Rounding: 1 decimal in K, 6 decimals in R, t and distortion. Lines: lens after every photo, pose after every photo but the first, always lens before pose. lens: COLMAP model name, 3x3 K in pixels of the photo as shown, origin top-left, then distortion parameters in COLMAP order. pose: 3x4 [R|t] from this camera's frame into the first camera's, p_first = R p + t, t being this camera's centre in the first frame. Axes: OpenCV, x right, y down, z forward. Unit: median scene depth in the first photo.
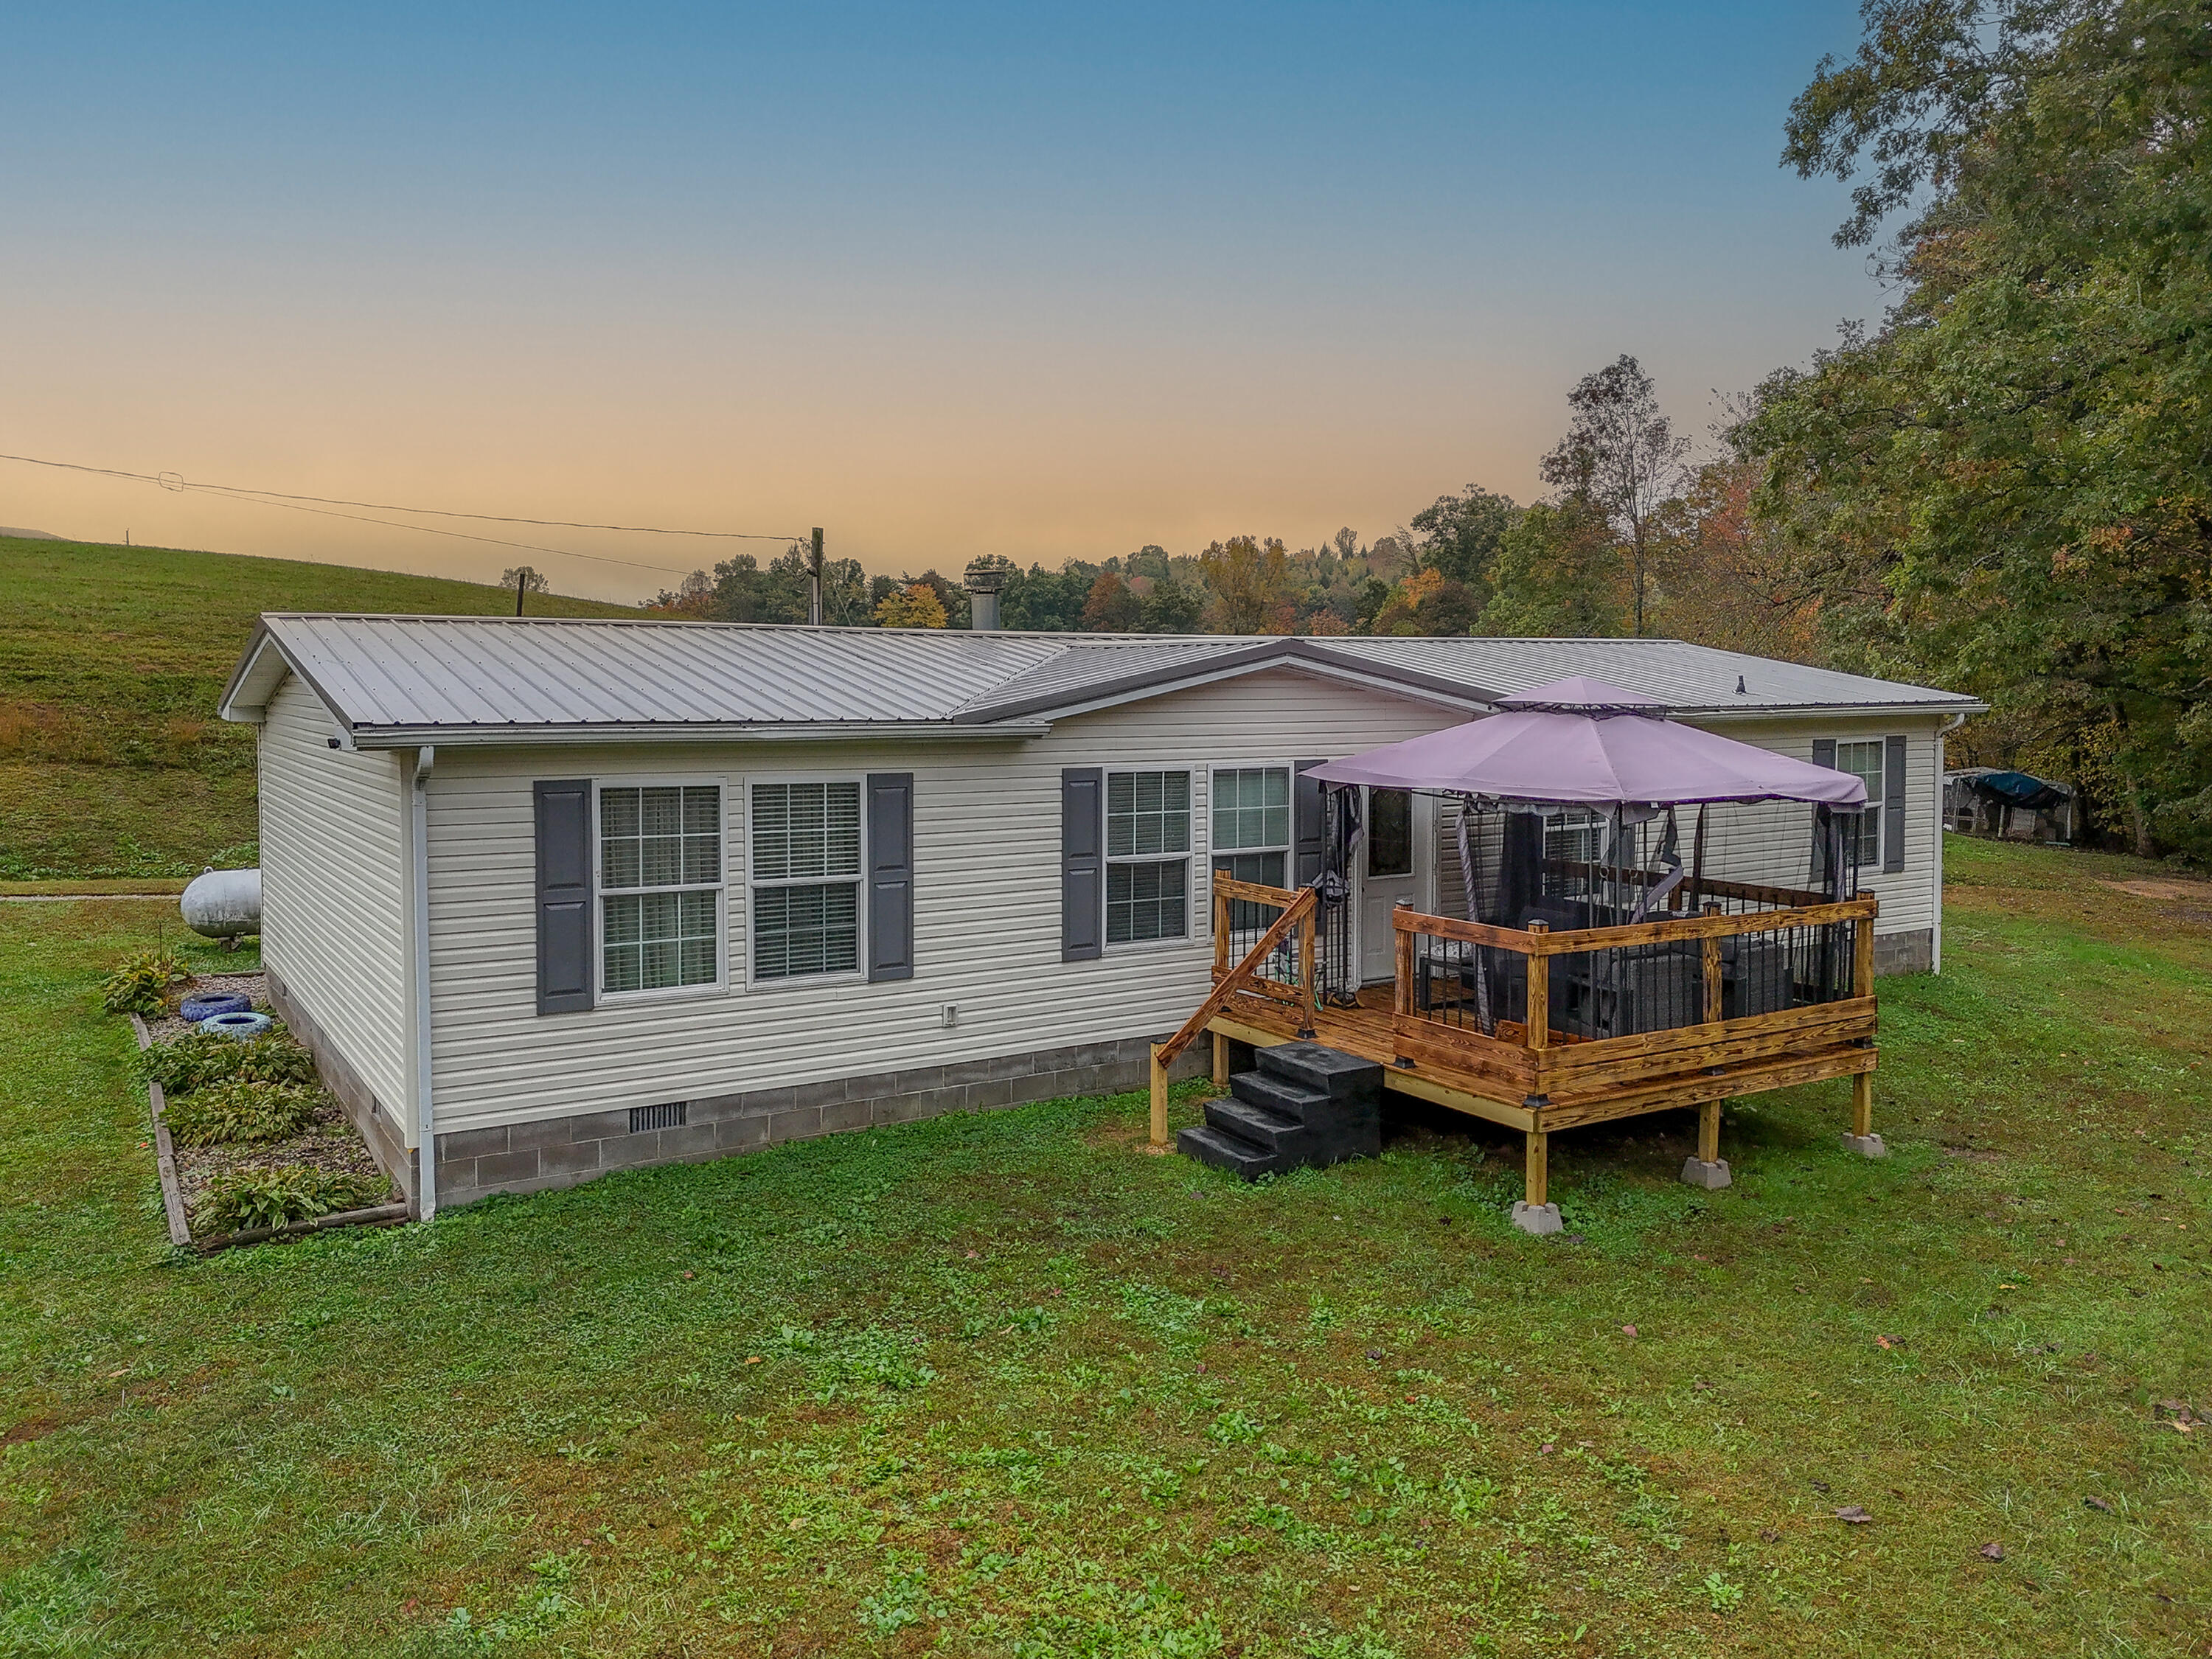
lens RADIAL K [[1651.3, 0, 1098.3], [0, 1651.3, 767.8], [0, 0, 1]] dist [0.093250, -0.105527]
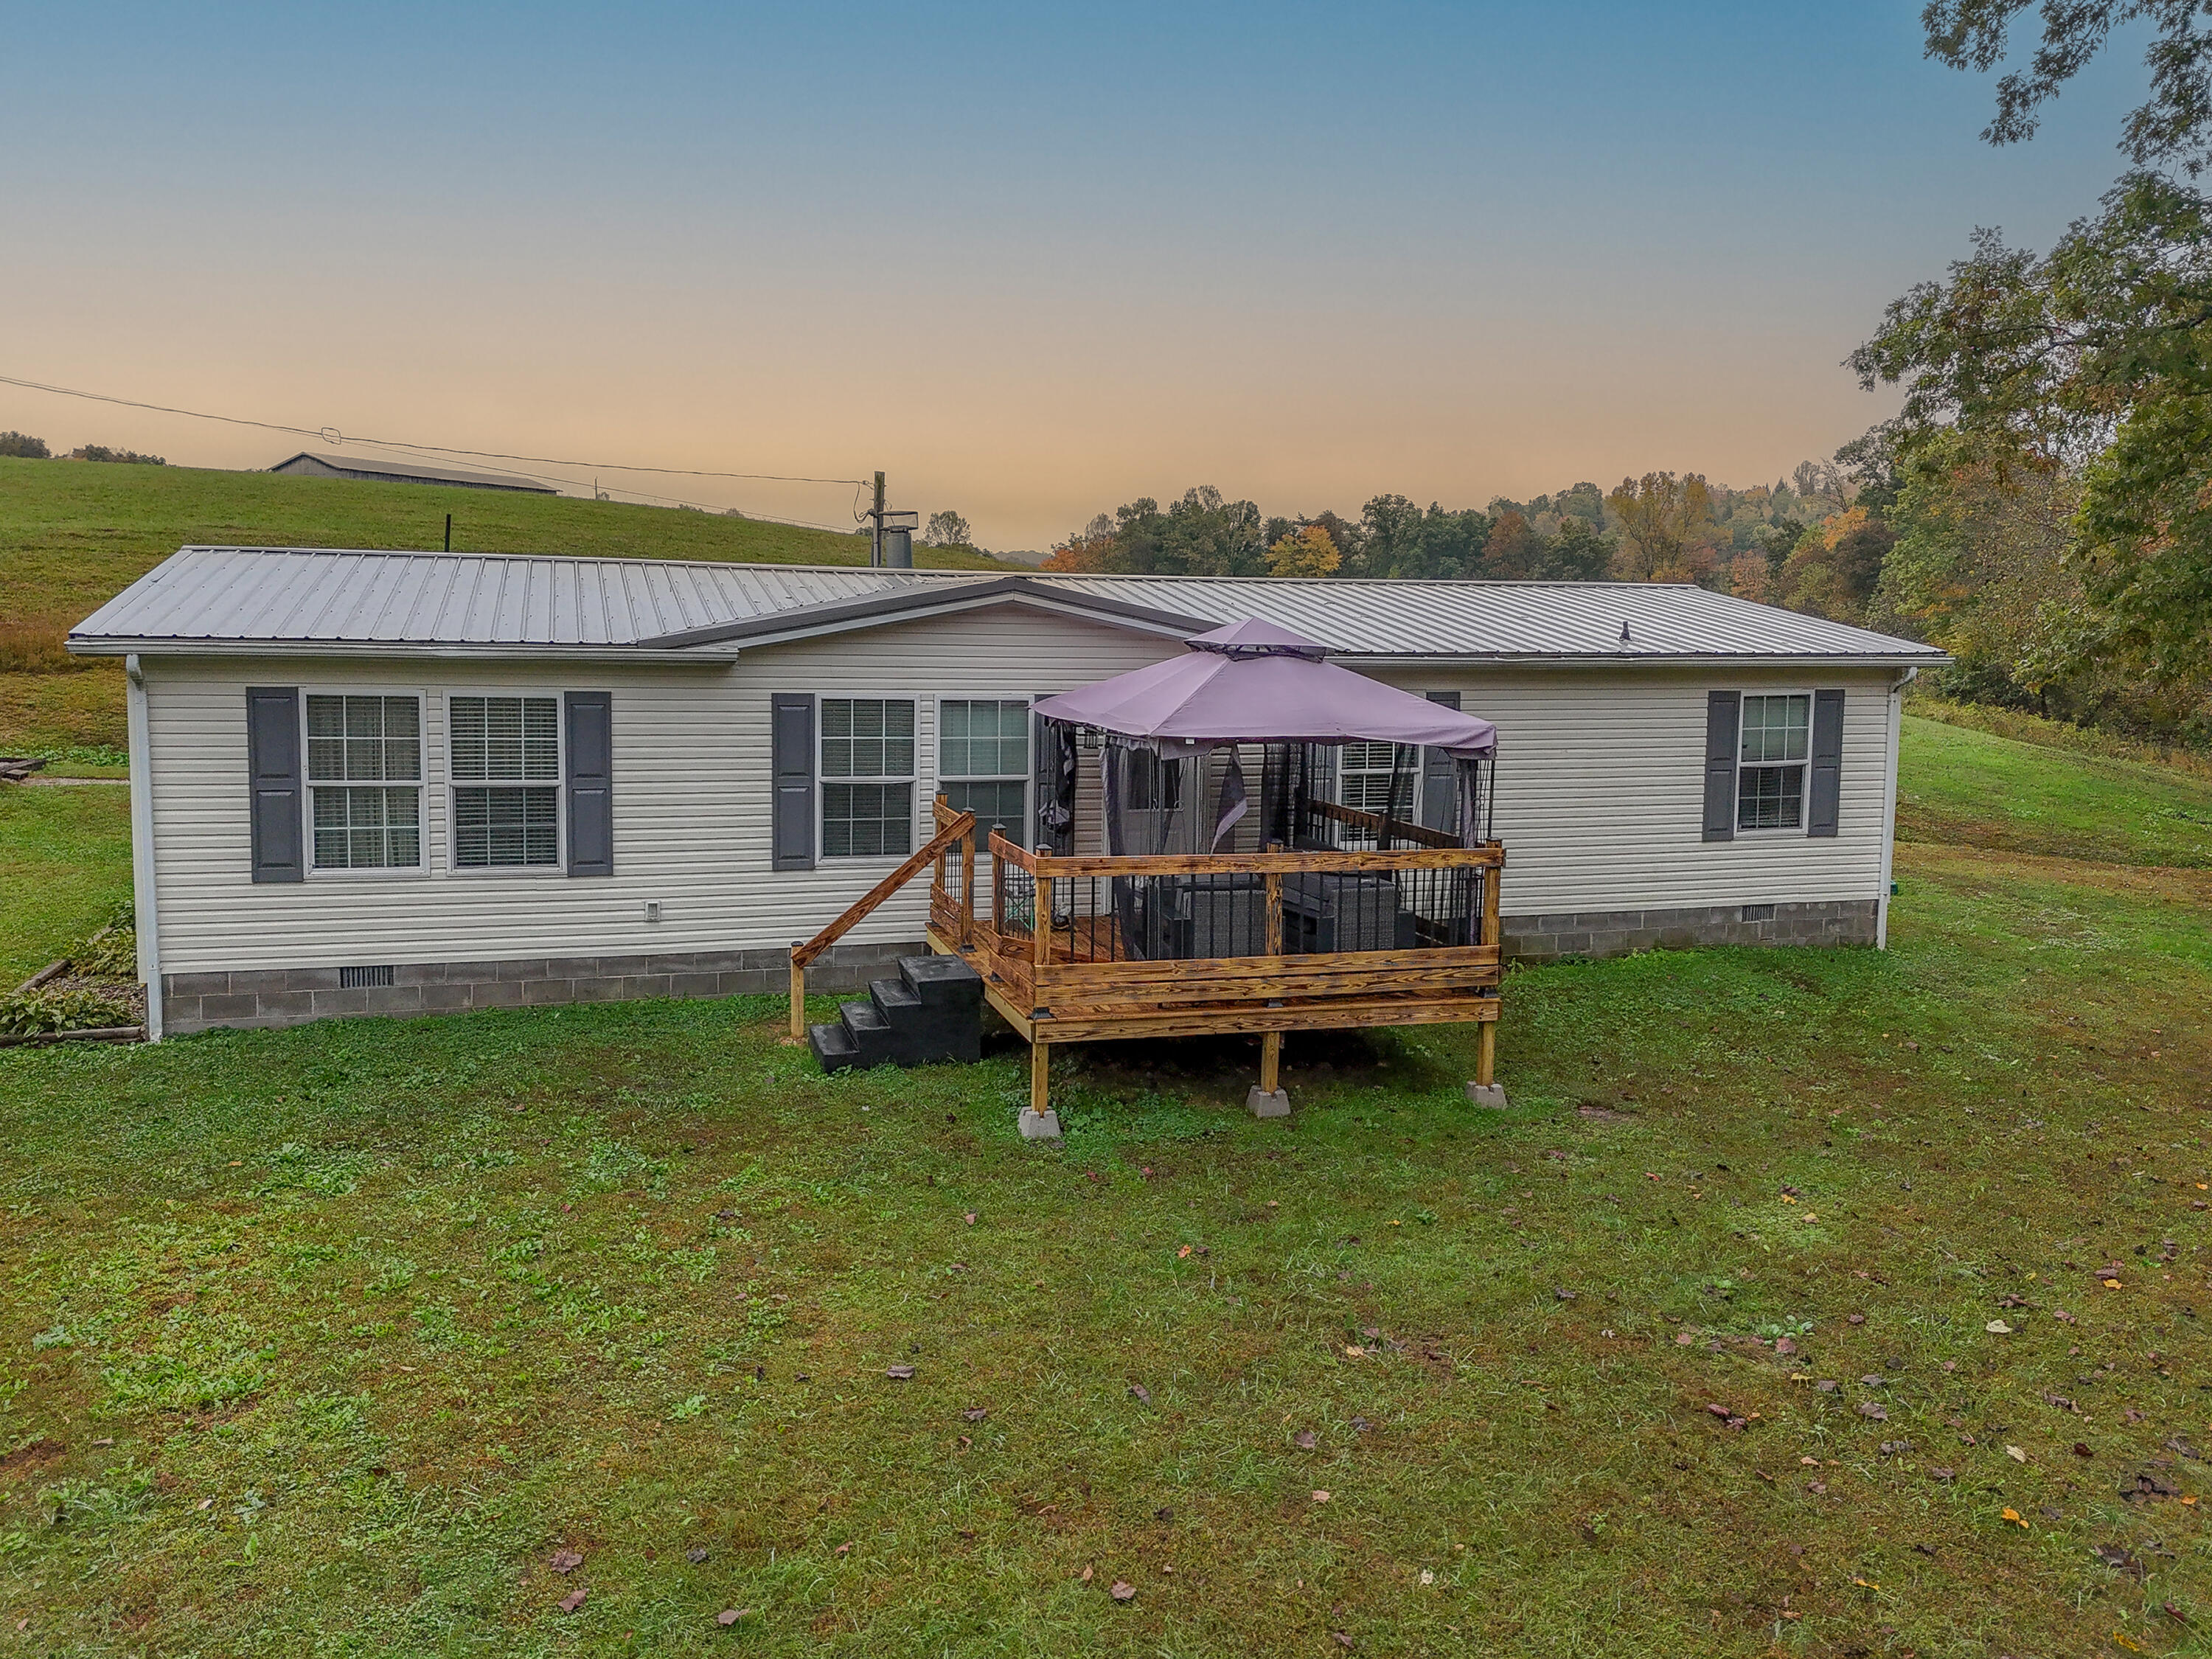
lens RADIAL K [[1662.4, 0, 1087.8], [0, 1662.4, 786.7], [0, 0, 1]] dist [0.087142, -0.105161]
pose [[0.965355, 0.041629, -0.257598, 0.490494], [-0.030079, 0.998364, 0.048618, 0.002143], [0.259200, -0.039186, 0.965028, -0.009437]]
